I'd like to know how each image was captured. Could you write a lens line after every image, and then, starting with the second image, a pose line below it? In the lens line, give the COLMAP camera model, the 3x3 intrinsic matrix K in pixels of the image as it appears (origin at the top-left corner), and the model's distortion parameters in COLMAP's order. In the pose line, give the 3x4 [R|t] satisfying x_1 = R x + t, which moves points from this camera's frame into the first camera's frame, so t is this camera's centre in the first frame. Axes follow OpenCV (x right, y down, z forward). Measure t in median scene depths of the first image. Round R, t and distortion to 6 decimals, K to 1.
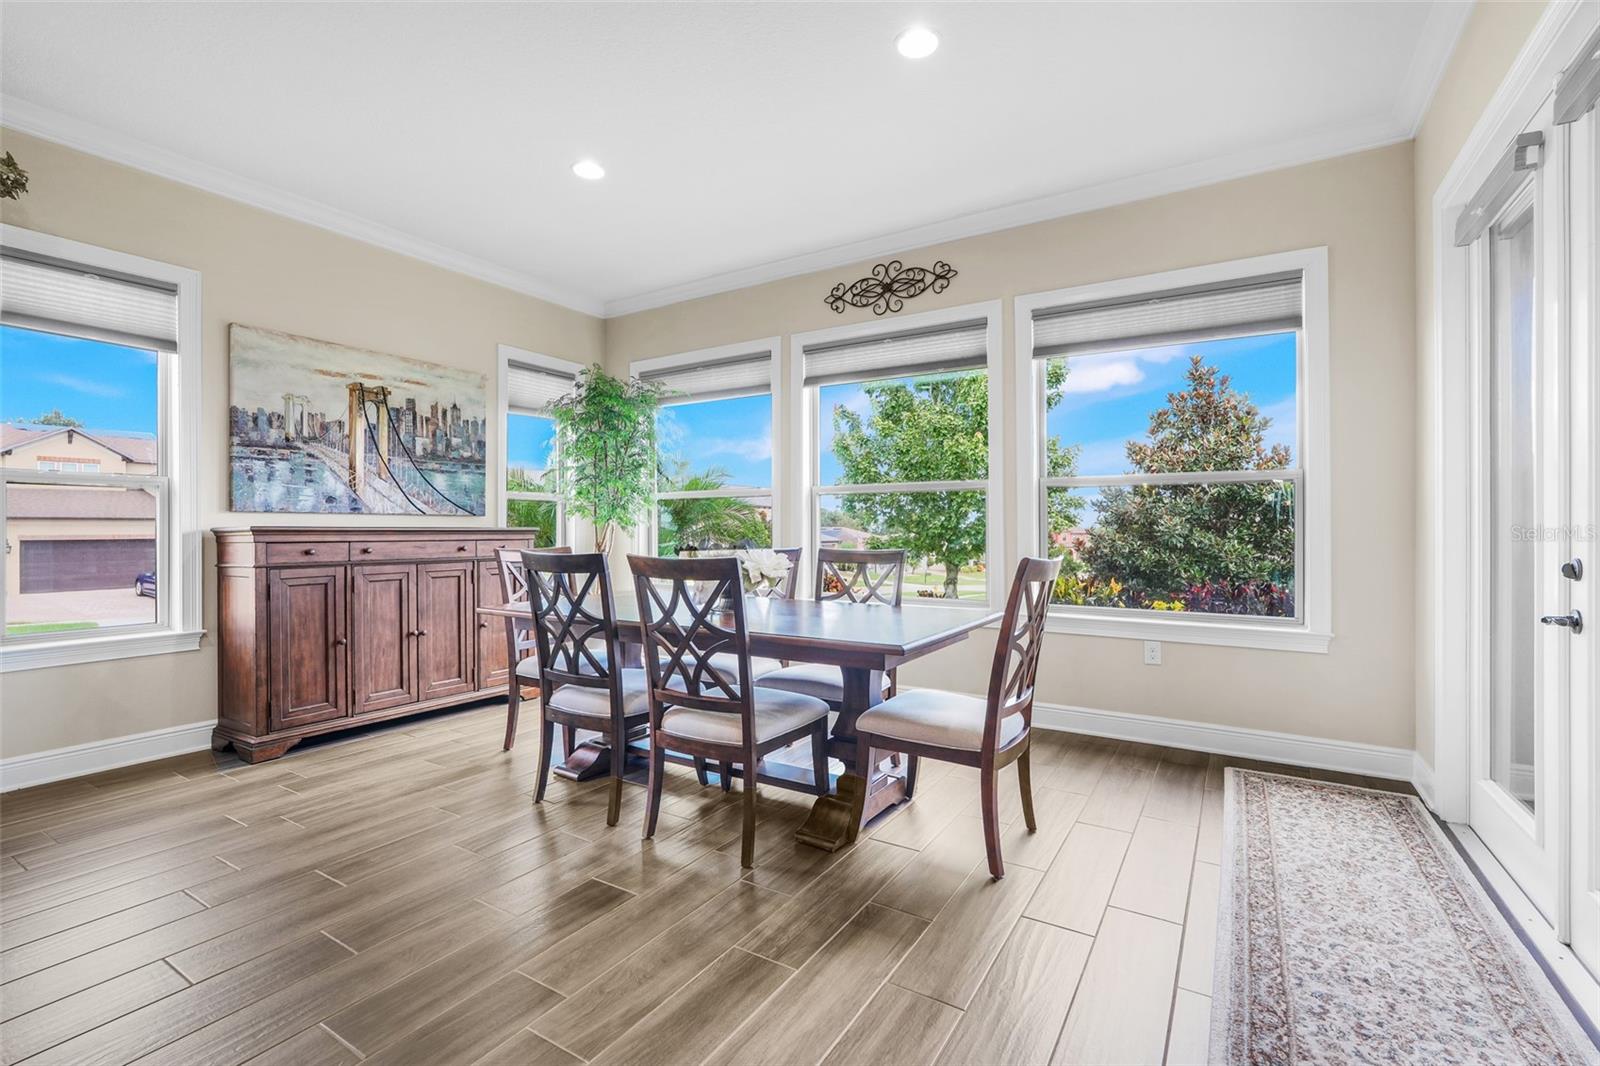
lens RADIAL K [[707.9, 0, 793.8], [0, 707.9, 526.6], [0, 0, 1]] dist [-0.013708, 0.005769]
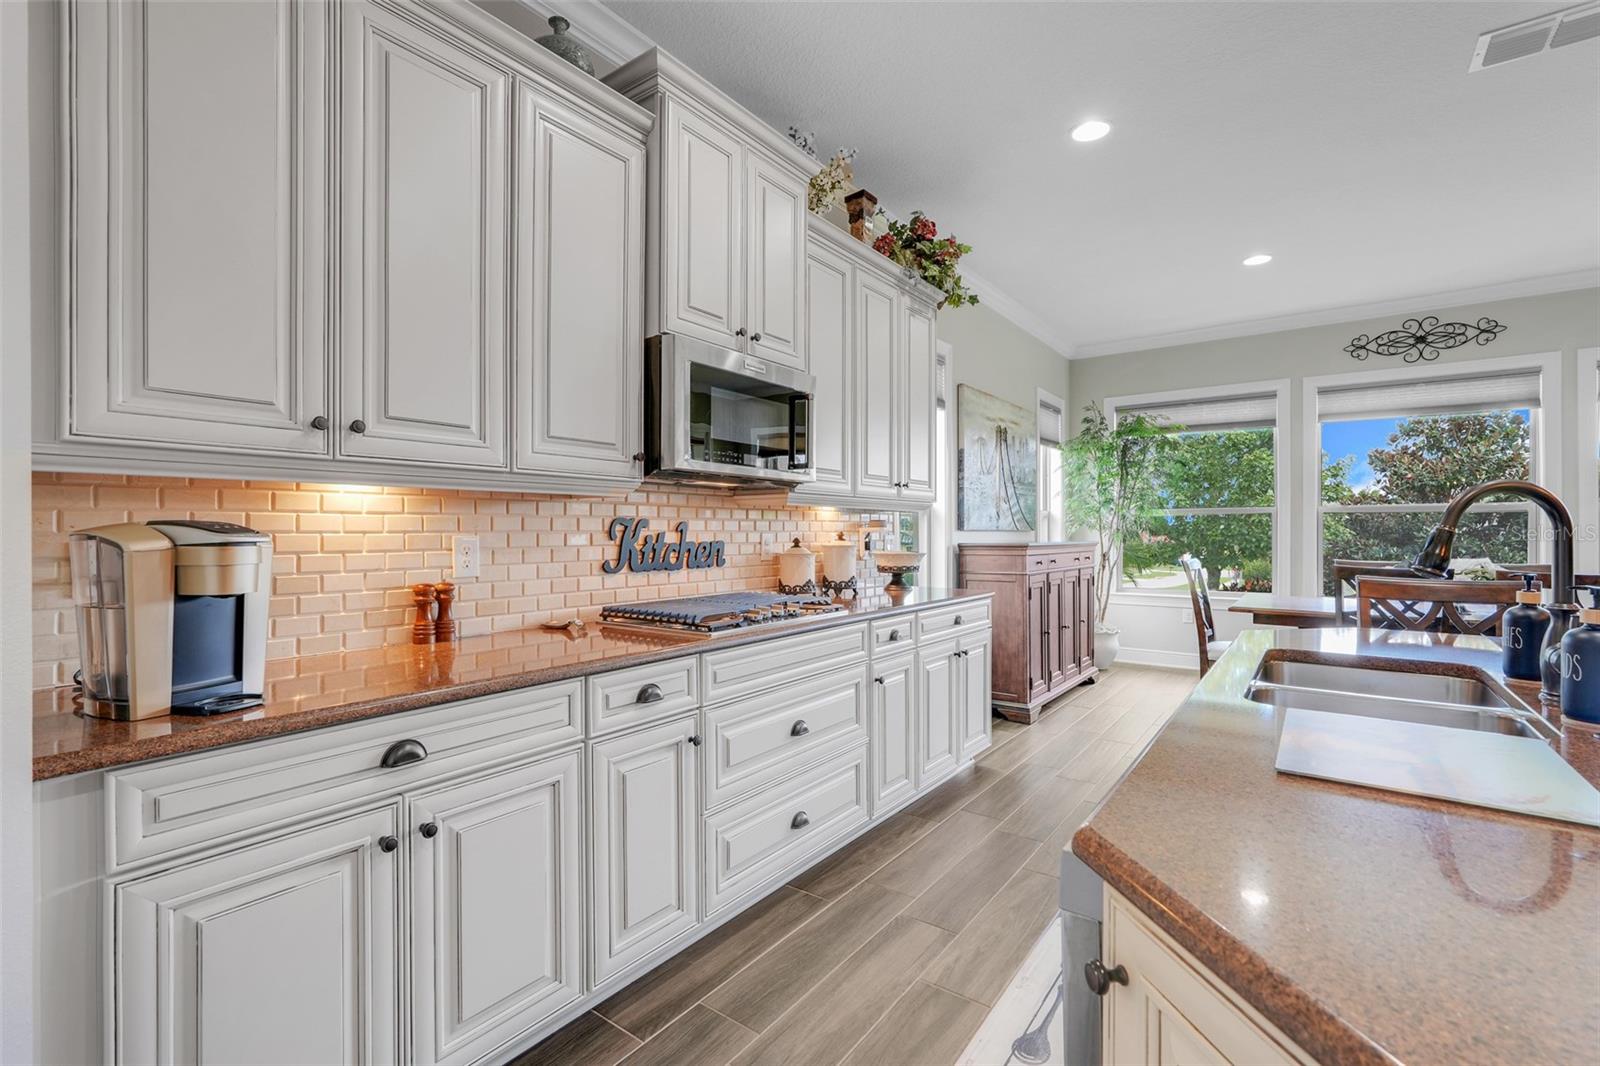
lens RADIAL K [[707.9, 0, 793.5], [0, 707.9, 531.8], [0, 0, 1]] dist [-0.013708, 0.005769]
pose [[0.996994, 0.001166, -0.077475, -0.896294], [-0.000870, 0.999992, 0.003849, -0.021527], [0.077479, -0.003770, 0.996987, -0.277008]]
